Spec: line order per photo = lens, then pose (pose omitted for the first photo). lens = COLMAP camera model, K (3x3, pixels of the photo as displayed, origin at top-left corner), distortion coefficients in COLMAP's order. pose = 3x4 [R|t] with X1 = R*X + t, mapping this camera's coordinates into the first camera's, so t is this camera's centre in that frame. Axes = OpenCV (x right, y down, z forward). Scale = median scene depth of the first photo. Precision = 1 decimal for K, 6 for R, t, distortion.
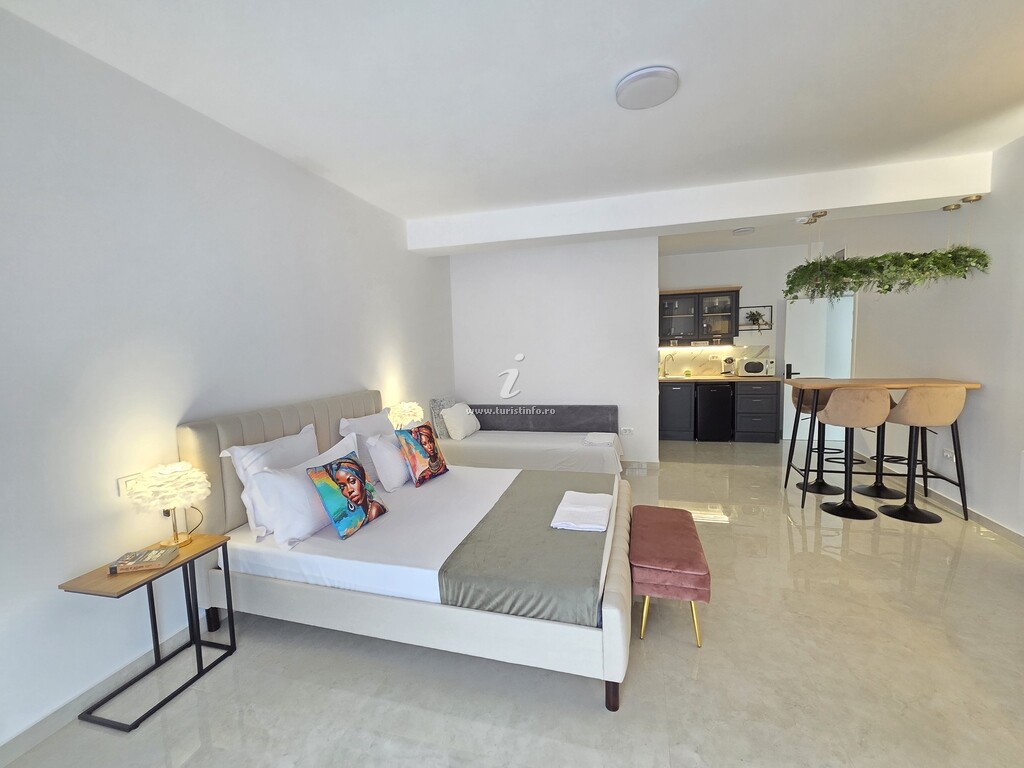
lens RADIAL K [[419.7, 0, 509.3], [0, 419.7, 387.0], [0, 0, 1]] dist [0.001772, 0.000160]
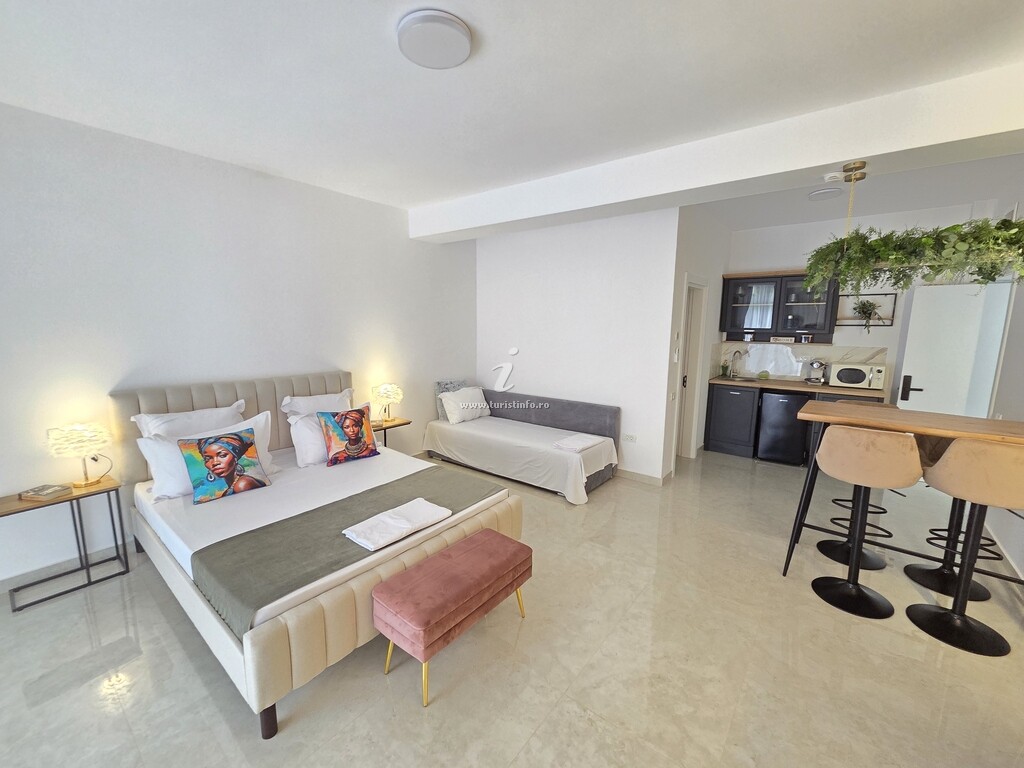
lens RADIAL K [[404.0, 0, 515.2], [0, 404.0, 386.2], [0, 0, 1]] dist [0.002290, -0.000015]
pose [[0.930190, 0.094357, -0.354745, 0.537492], [-0.072487, 0.994585, 0.074473, -0.074195], [0.359851, -0.043559, 0.931992, 0.195677]]
